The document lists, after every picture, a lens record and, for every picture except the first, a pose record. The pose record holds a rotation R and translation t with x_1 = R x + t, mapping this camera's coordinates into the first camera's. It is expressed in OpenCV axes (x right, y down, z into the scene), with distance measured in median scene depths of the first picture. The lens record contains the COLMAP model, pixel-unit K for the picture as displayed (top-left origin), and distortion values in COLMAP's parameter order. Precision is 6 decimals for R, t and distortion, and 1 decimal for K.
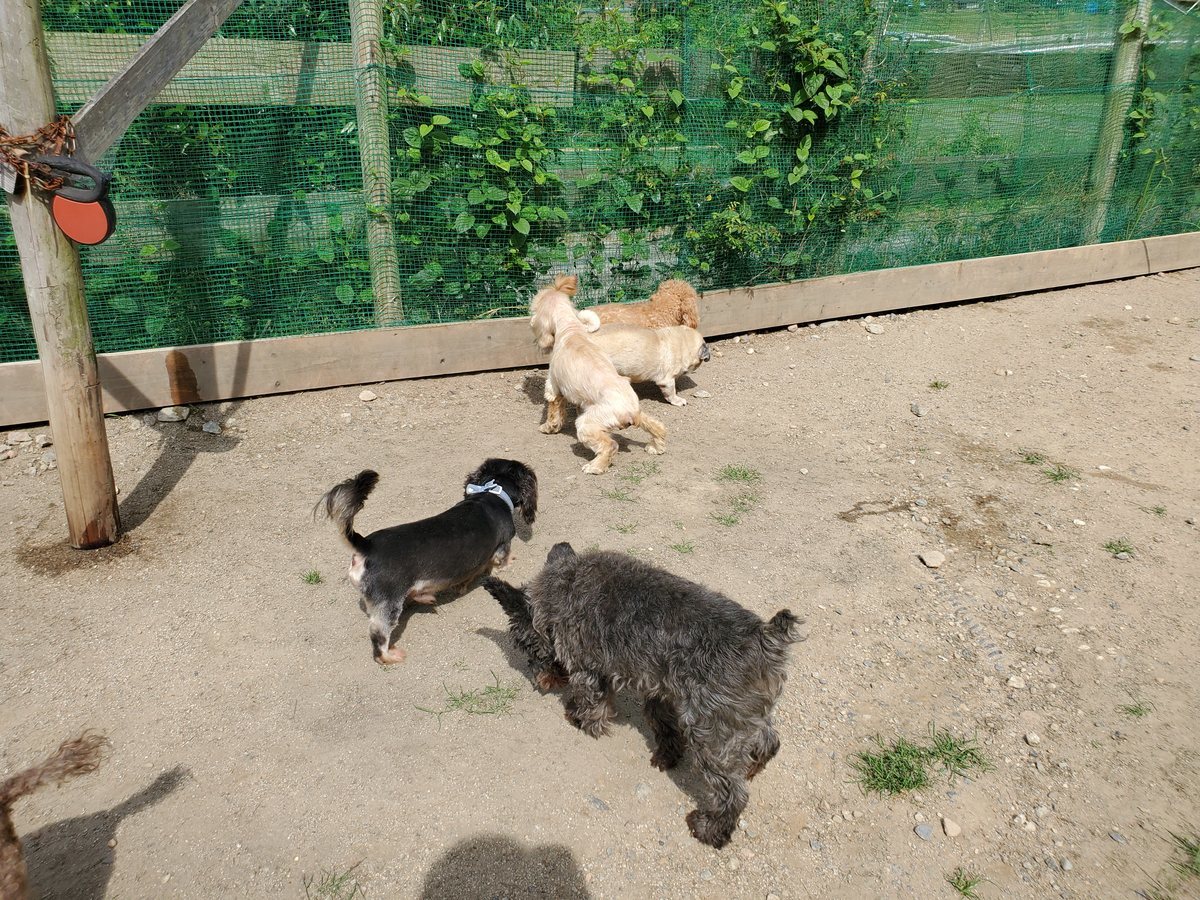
lens RADIAL K [[990.7, 0, 598.2], [0, 990.7, 453.1], [0, 0, 1]] dist [0.038381, -0.081975]
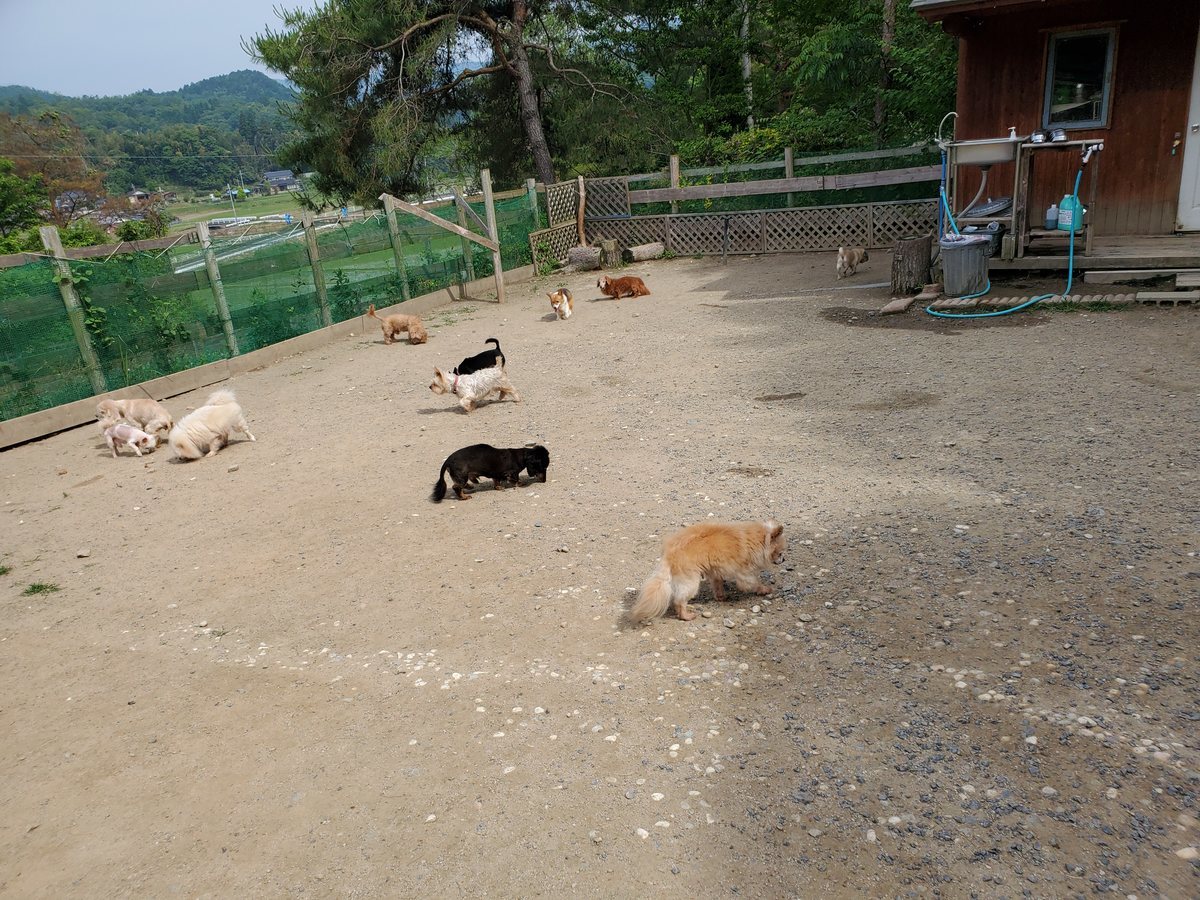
lens RADIAL K [[954.4, 0, 599.3], [0, 954.4, 453.6], [0, 0, 1]] dist [0.030866, -0.010121]
pose [[0.798367, -0.268711, 0.538892, 0.373416], [0.346654, 0.936844, -0.046423, 0.371488], [-0.492383, 0.223872, 0.841095, -1.129636]]
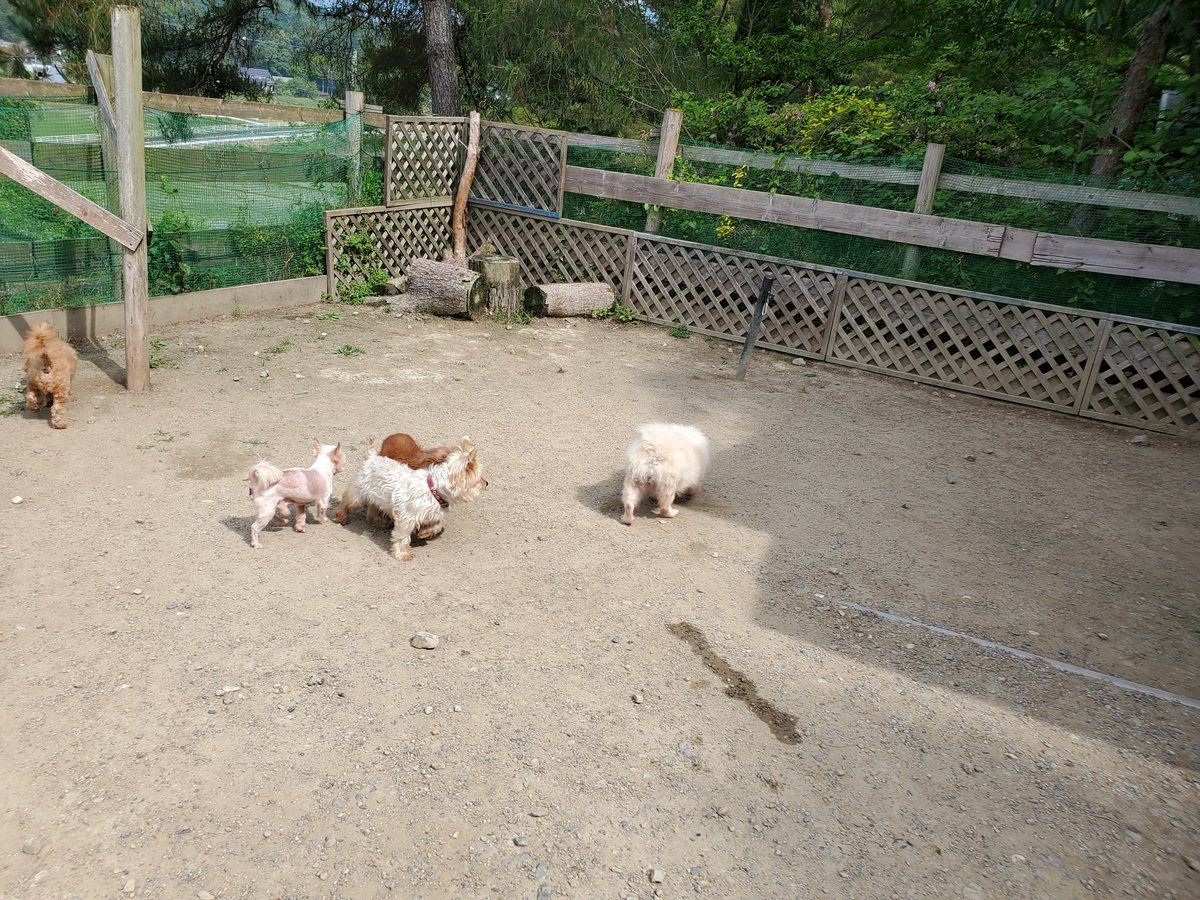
lens RADIAL K [[939.5, 0, 575.9], [0, 939.5, 448.4], [0, 0, 1]] dist [0.064247, -0.077632]
pose [[0.807279, -0.122508, 0.577315, 1.769526], [0.154496, 0.987973, -0.006386, -0.220542], [-0.569589, 0.094348, 0.816497, 0.420219]]
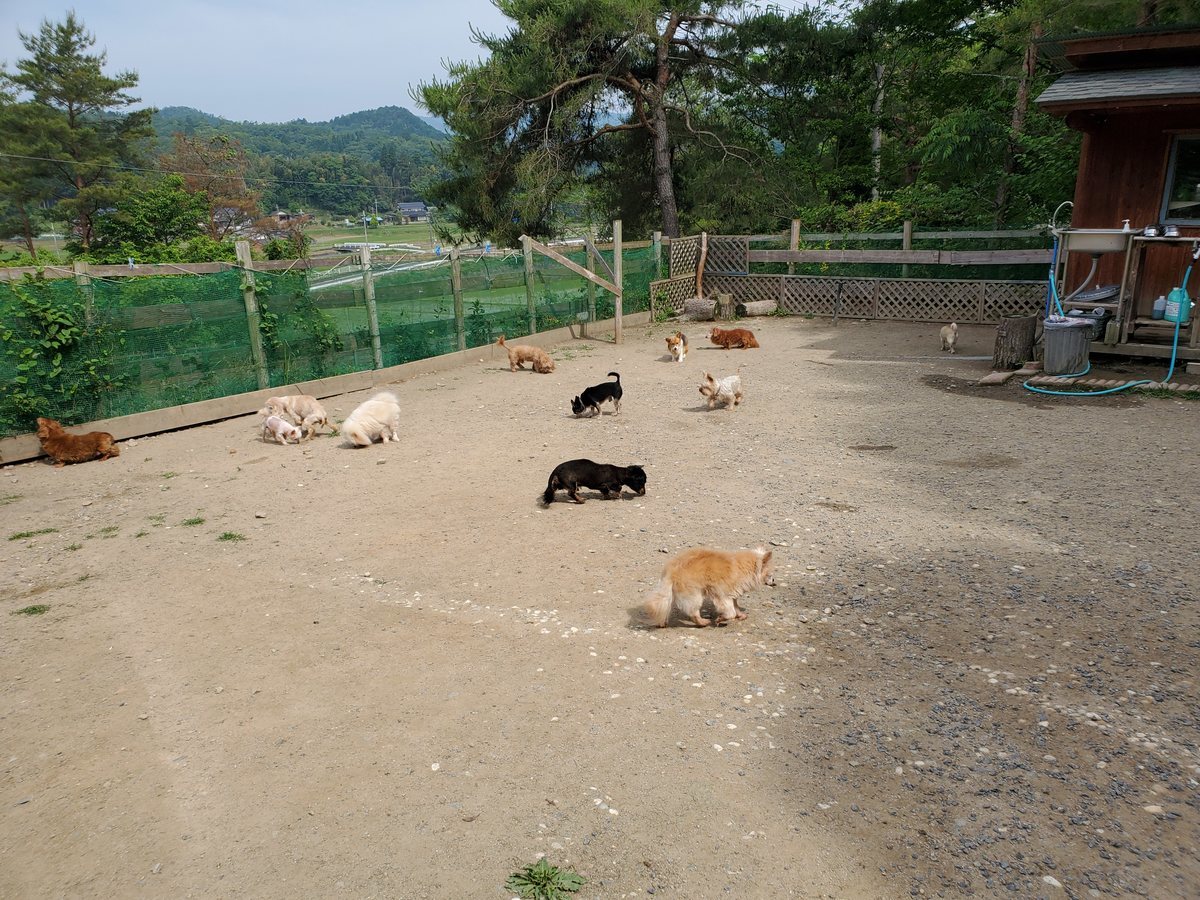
lens RADIAL K [[948.1, 0, 600.0], [0, 948.1, 465.4], [0, 0, 1]] dist [0.024236, 0.002072]
pose [[0.870096, -0.161901, 0.465532, 0.253005], [0.238260, 0.964984, -0.109717, 0.418099], [-0.431468, 0.206382, 0.878204, -1.262495]]
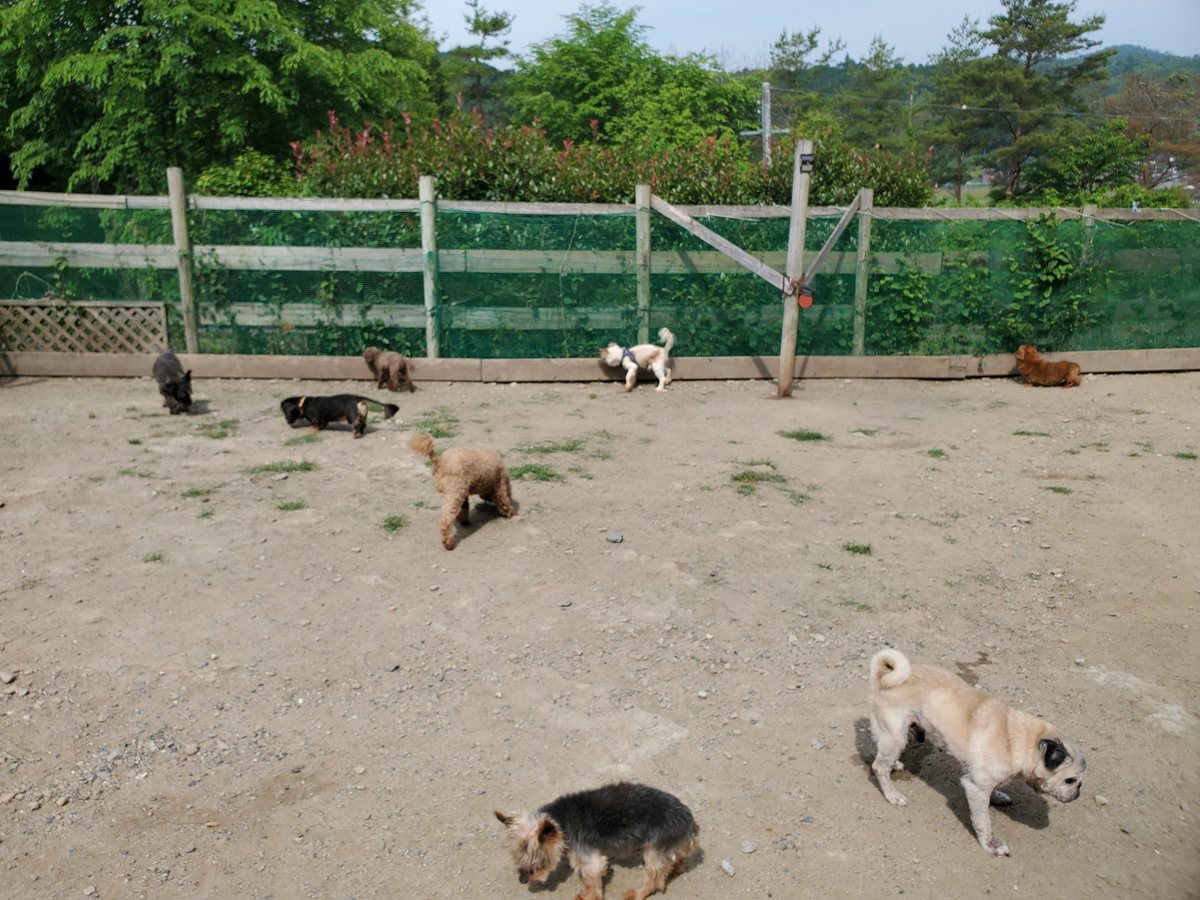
lens RADIAL K [[944.9, 0, 554.2], [0, 944.9, 450.3], [0, 0, 1]] dist [0.004023, -0.000105]
pose [[0.923077, 0.072553, -0.377711, 0.007282], [-0.127892, 0.984065, -0.123527, 0.504402], [0.362730, 0.162332, 0.917647, -1.459612]]
